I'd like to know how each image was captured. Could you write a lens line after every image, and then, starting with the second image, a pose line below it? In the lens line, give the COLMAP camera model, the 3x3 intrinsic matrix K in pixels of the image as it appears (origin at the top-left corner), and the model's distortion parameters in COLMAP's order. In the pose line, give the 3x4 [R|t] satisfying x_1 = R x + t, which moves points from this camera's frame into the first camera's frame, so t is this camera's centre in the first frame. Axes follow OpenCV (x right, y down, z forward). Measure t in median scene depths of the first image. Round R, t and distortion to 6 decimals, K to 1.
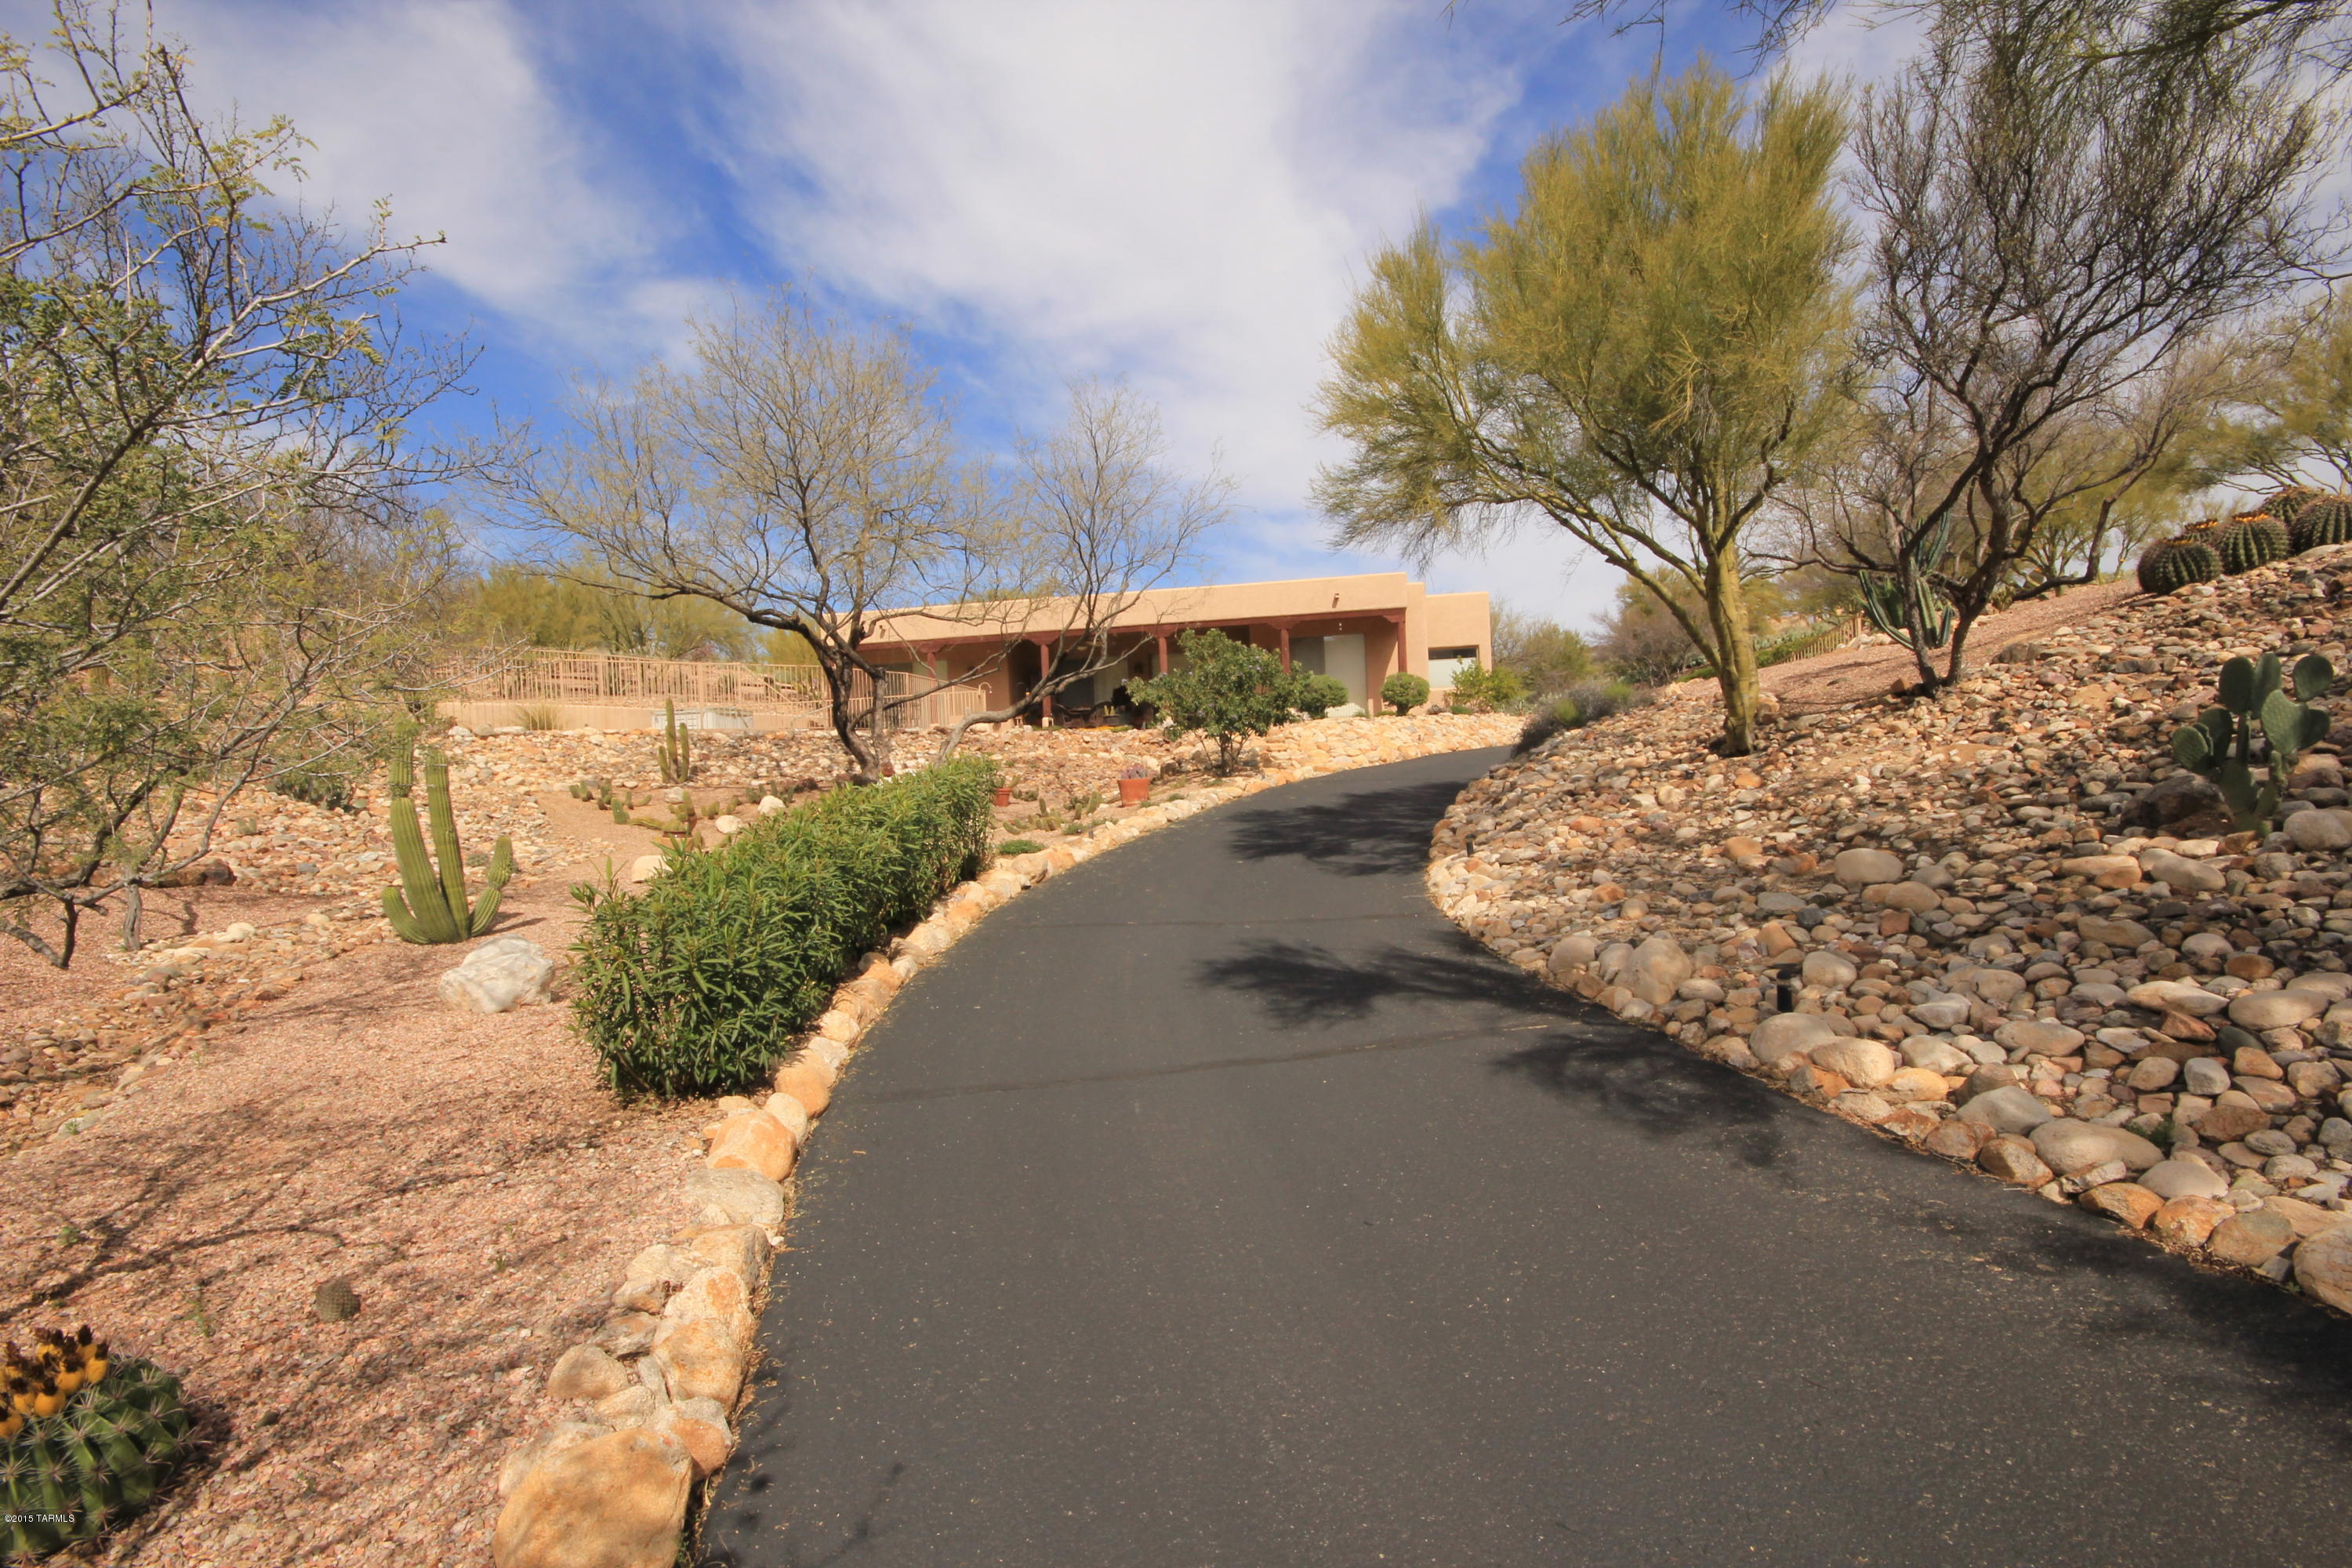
lens RADIAL K [[1081.9, 0, 1175.1], [0, 1081.9, 774.5], [0, 0, 1]] dist [-0.014746, -0.002293]
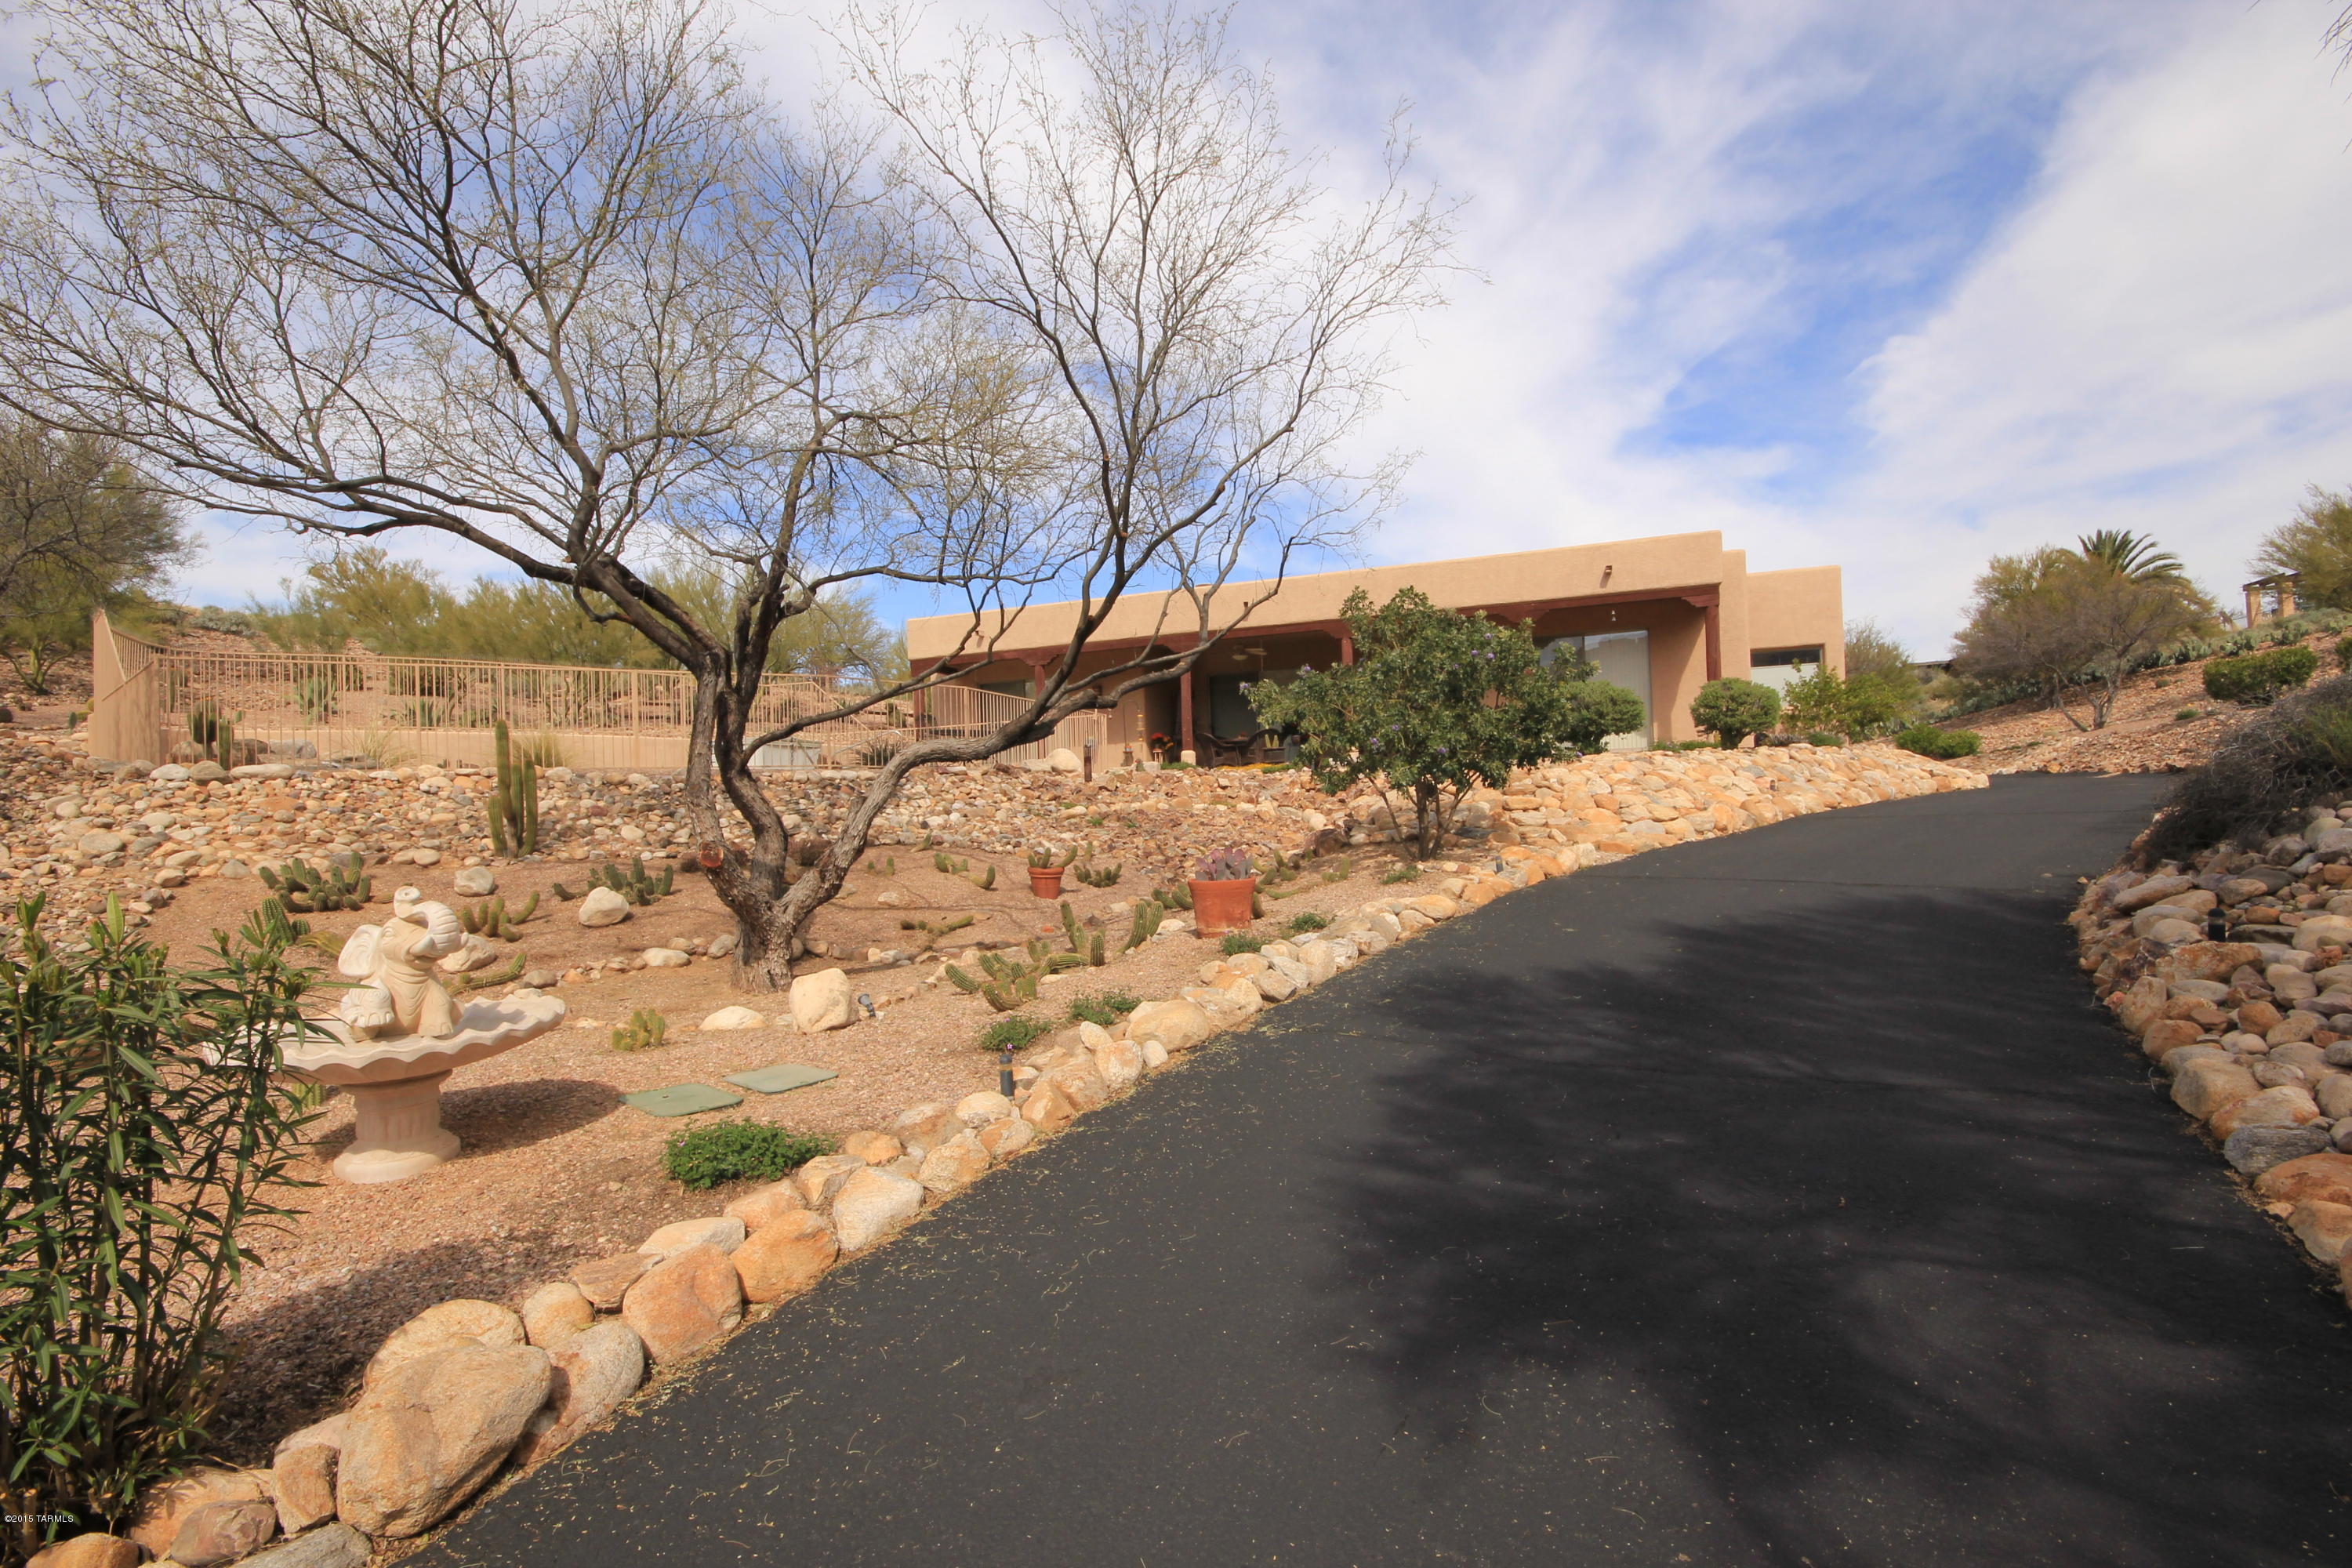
lens RADIAL K [[1078.4, 0, 1180.8], [0, 1078.4, 798.6], [0, 0, 1]] dist [-0.005923, -0.002991]
pose [[0.981180, 0.009219, -0.192874, 0.027931], [-0.010978, 0.999907, -0.008054, -0.021340], [0.192782, 0.010020, 0.981191, 0.409028]]
